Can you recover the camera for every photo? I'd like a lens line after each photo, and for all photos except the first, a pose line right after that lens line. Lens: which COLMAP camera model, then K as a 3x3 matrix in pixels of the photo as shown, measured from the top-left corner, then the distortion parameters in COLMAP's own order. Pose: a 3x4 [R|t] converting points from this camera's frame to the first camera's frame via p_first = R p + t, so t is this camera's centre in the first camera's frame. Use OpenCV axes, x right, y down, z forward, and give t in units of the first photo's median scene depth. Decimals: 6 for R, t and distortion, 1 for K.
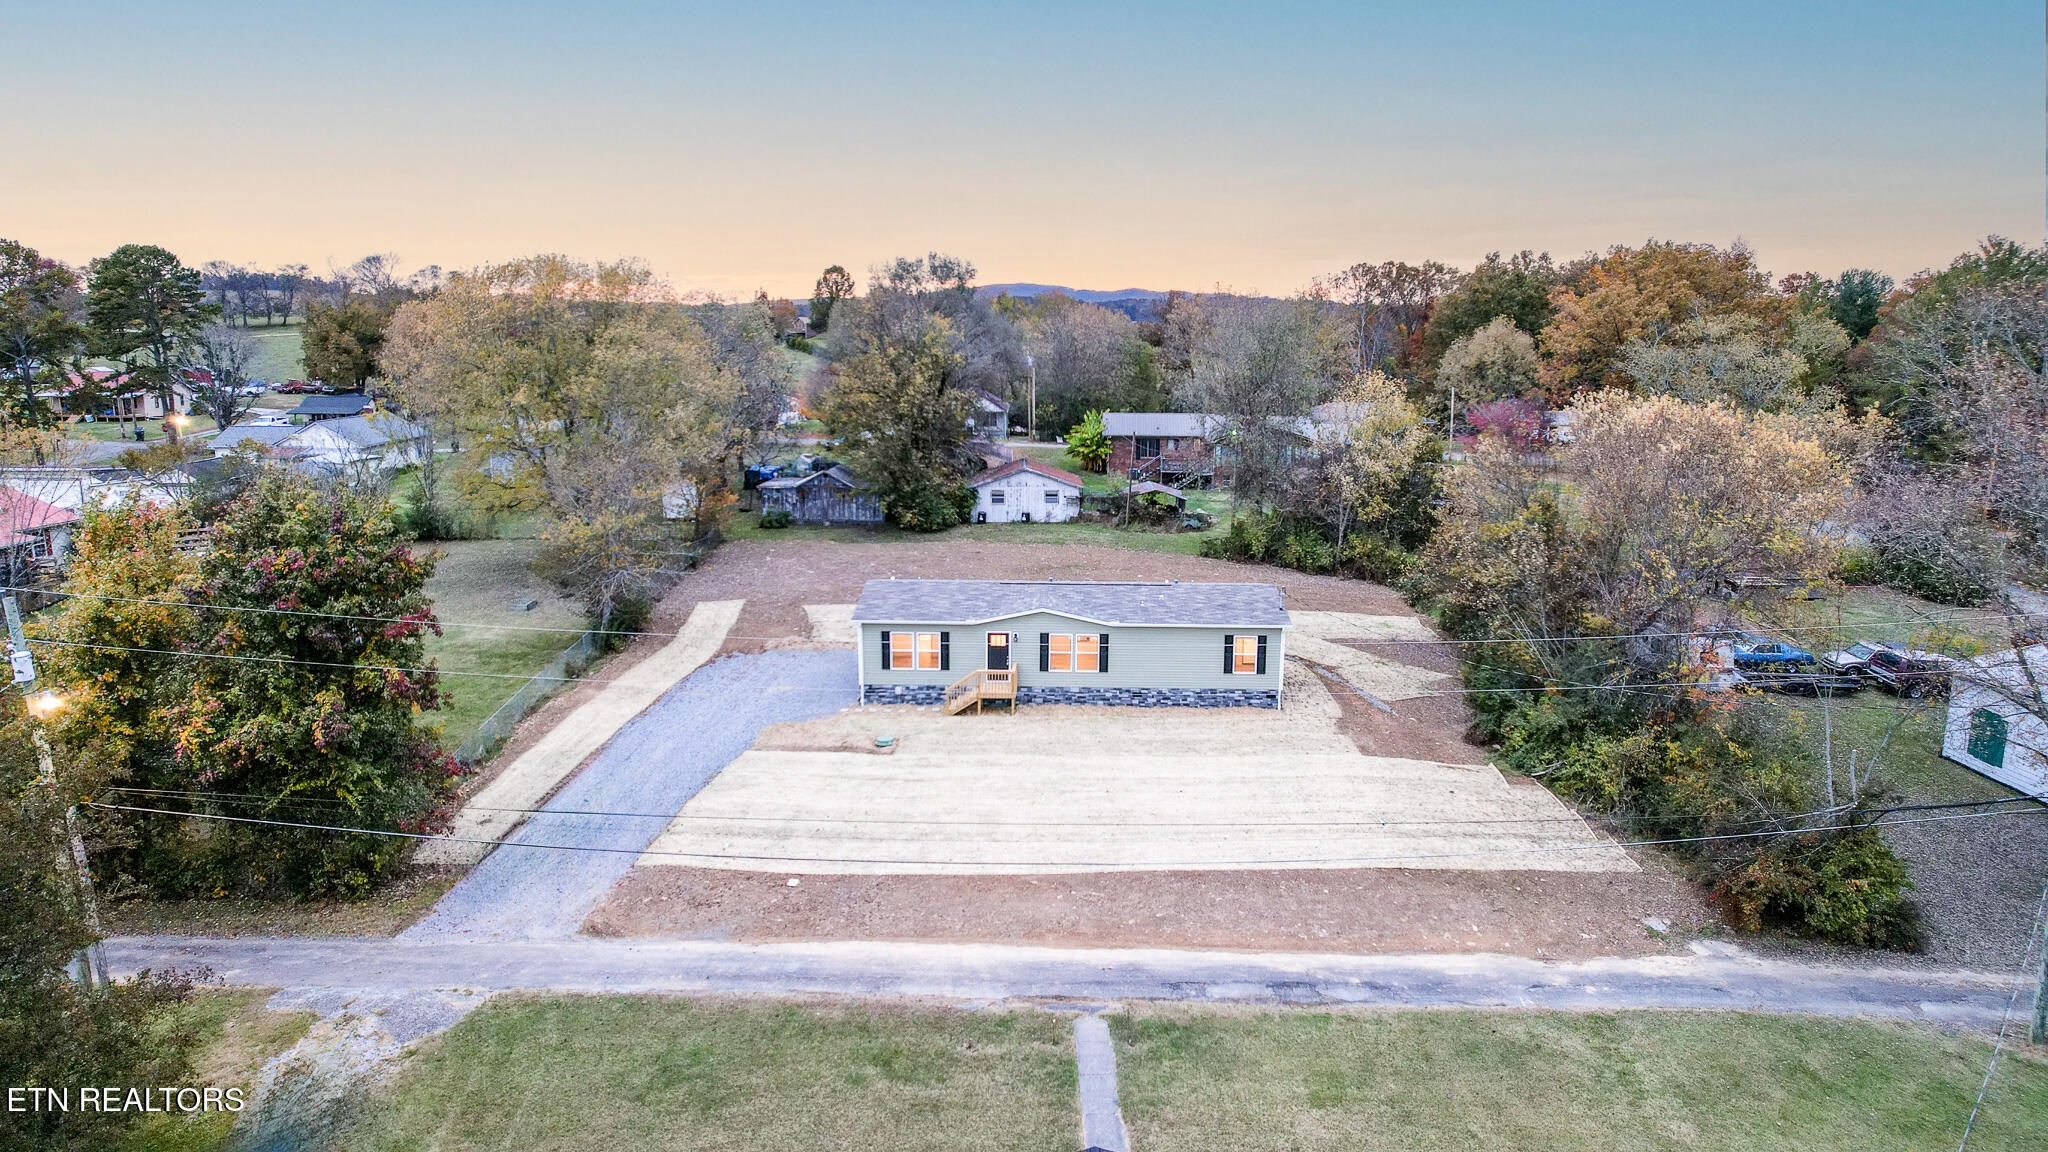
lens RADIAL K [[1307.9, 0, 1024.0], [0, 1307.9, 576.0], [0, 0, 1]] dist [-0.045848, 0.000424]
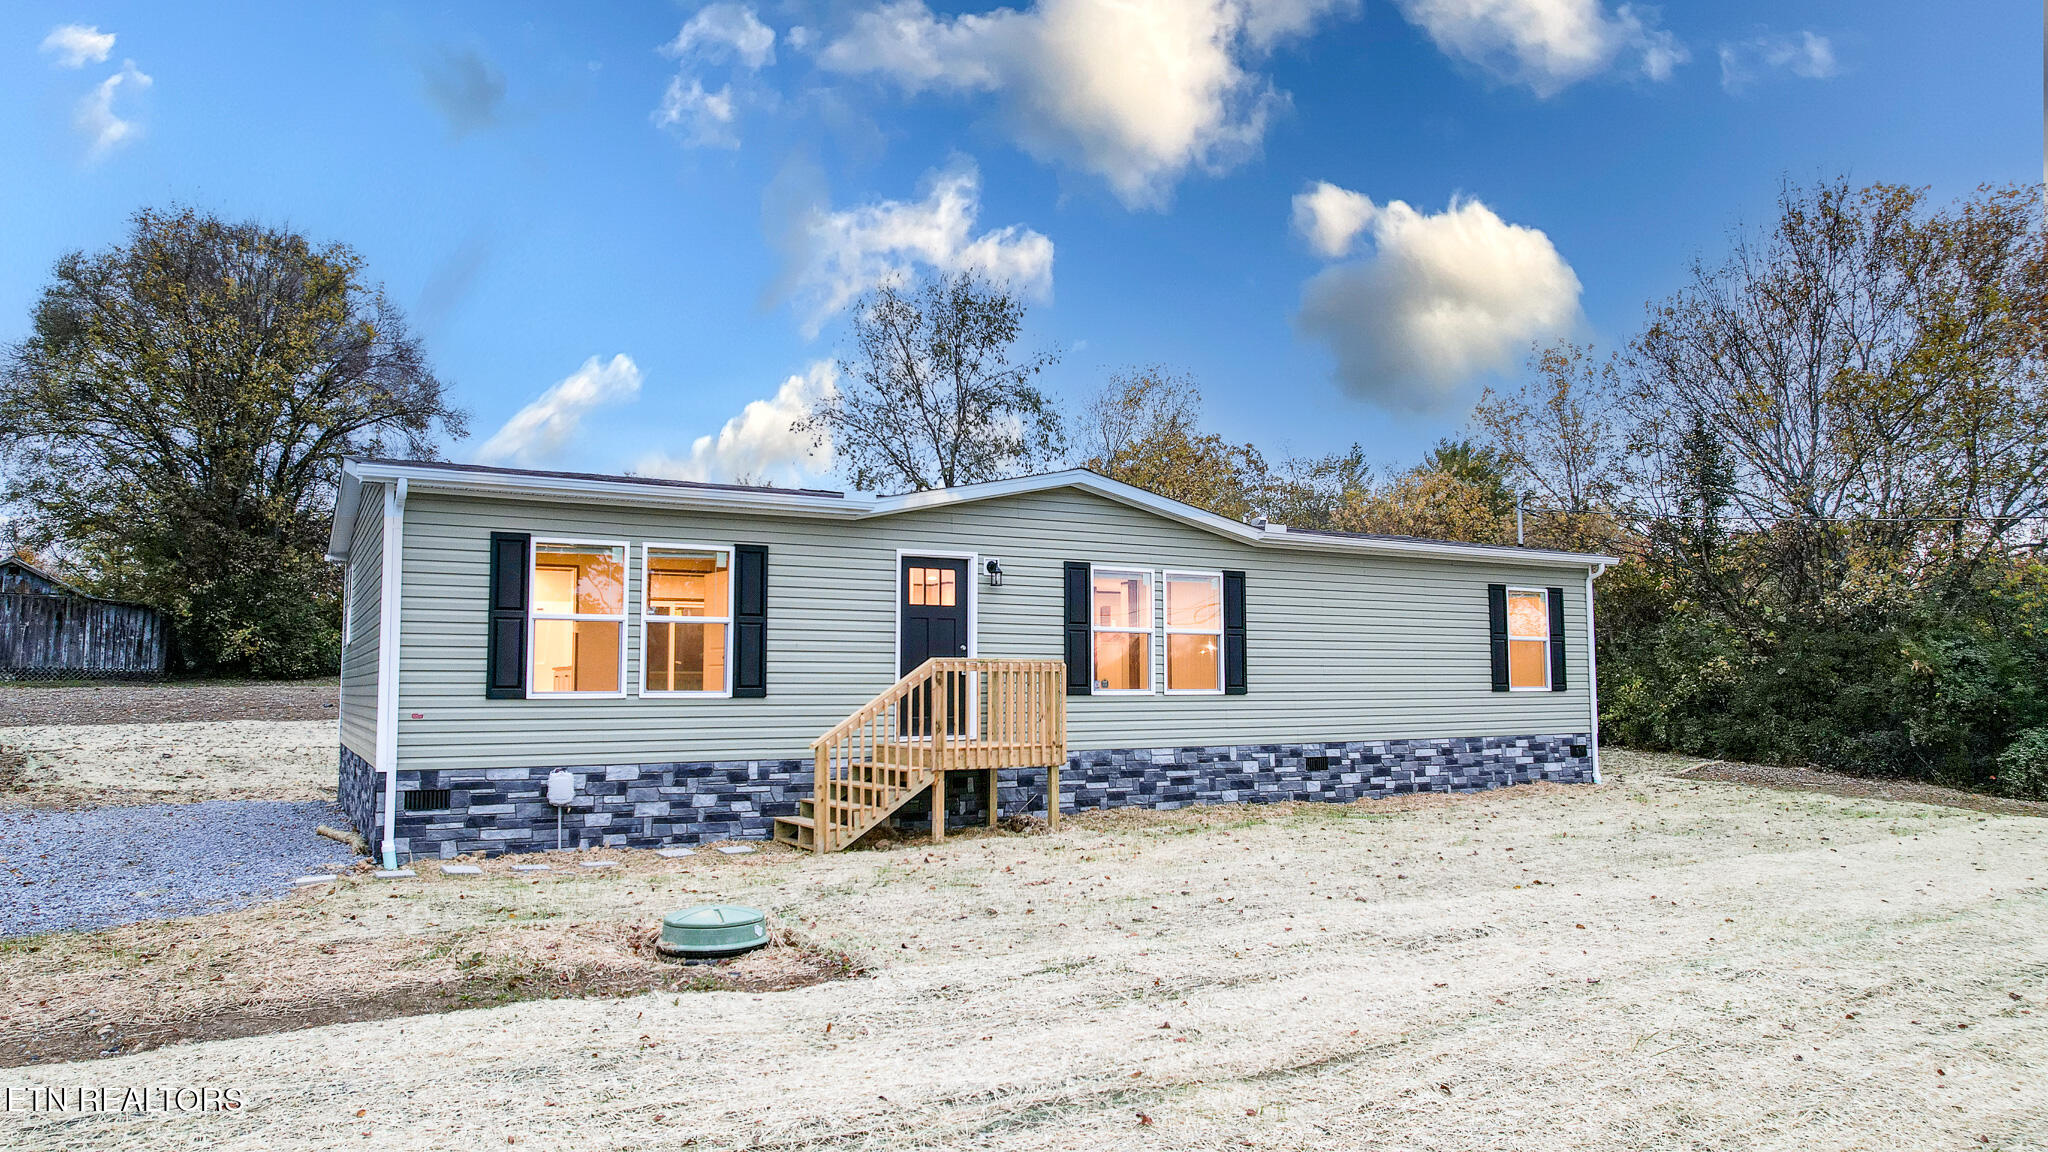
lens RADIAL K [[1307.5, 0, 1024.0], [0, 1307.5, 576.0], [0, 0, 1]] dist [-0.058568, 0.044978]
pose [[0.848171, 0.037839, 0.528369, -0.150969], [0.105891, 0.965202, -0.239105, 0.115935], [-0.519030, 0.258752, 0.814650, 0.760783]]
